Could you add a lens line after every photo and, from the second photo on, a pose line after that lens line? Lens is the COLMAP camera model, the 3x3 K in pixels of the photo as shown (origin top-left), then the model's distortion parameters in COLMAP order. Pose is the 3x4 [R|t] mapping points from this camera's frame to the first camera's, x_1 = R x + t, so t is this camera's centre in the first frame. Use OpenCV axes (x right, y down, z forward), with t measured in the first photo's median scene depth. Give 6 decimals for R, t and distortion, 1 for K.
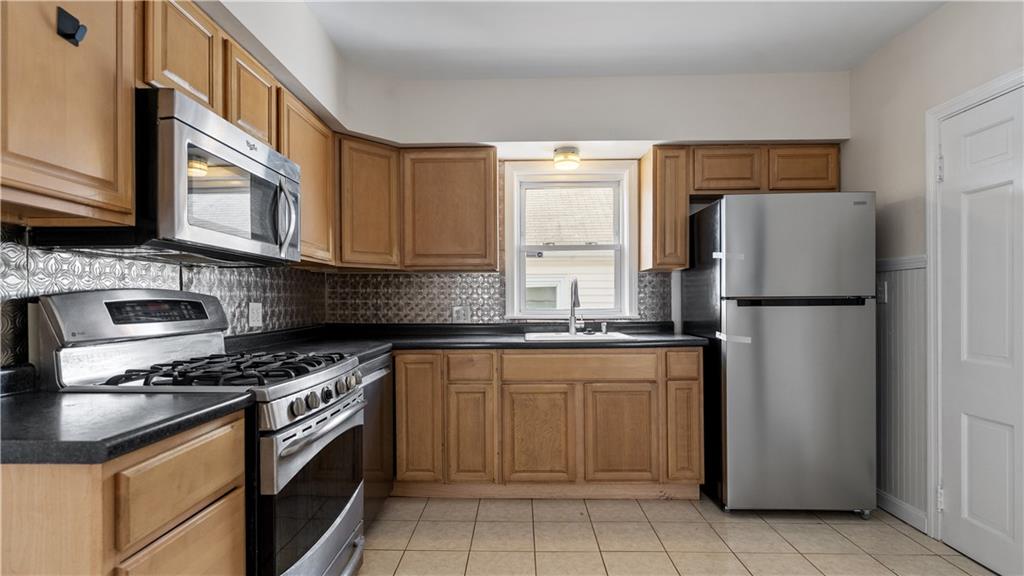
lens RADIAL K [[492.0, 0, 507.8], [0, 492.0, 304.8], [0, 0, 1]] dist [0.000421, 0.000253]
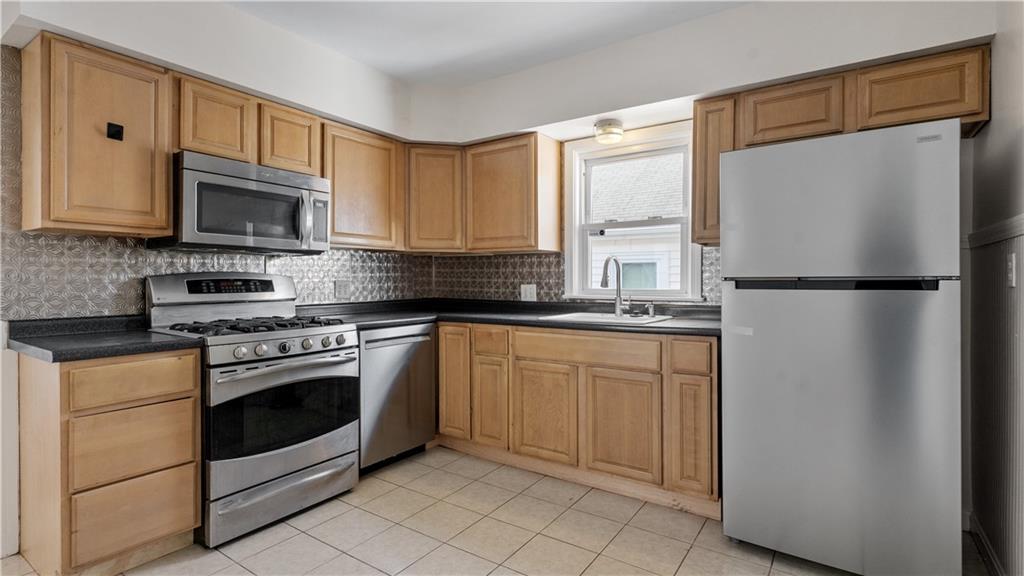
lens RADIAL K [[493.8, 0, 514.4], [0, 493.8, 283.5], [0, 0, 1]] dist [0.000259, 0.000323]
pose [[0.835231, 0.009245, -0.549821, 0.564816], [-0.008016, 0.999957, 0.004636, -0.005950], [0.549841, 0.000536, 0.835269, 0.114639]]
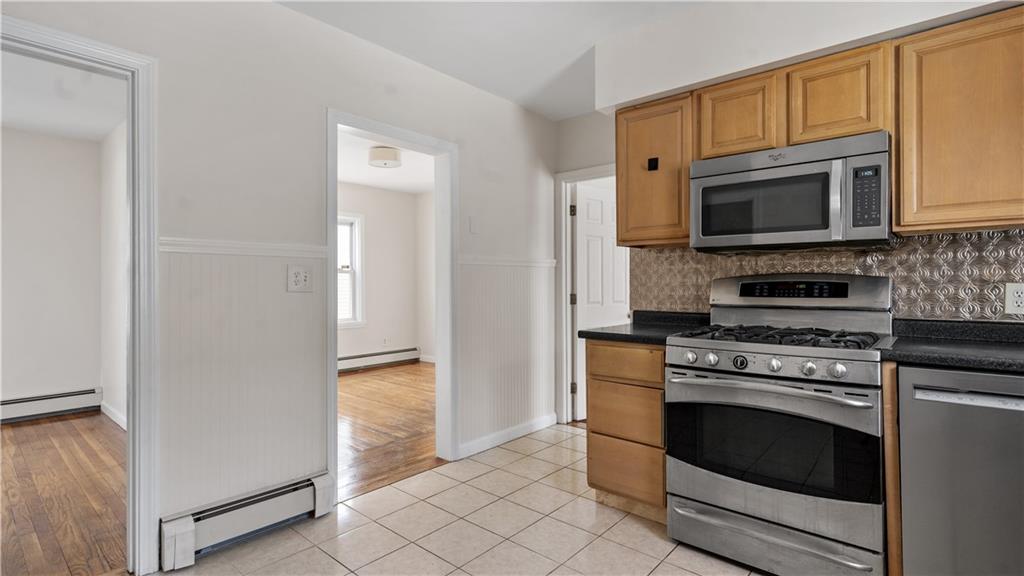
lens RADIAL K [[498.5, 0, 505.5], [0, 498.5, 284.0], [0, 0, 1]] dist [0.011578, 0.000151]
pose [[-0.652263, 0.010599, -0.757918, 0.545854], [0.003607, 0.999934, 0.010879, -0.012649], [0.757984, 0.004362, -0.652259, 0.817226]]
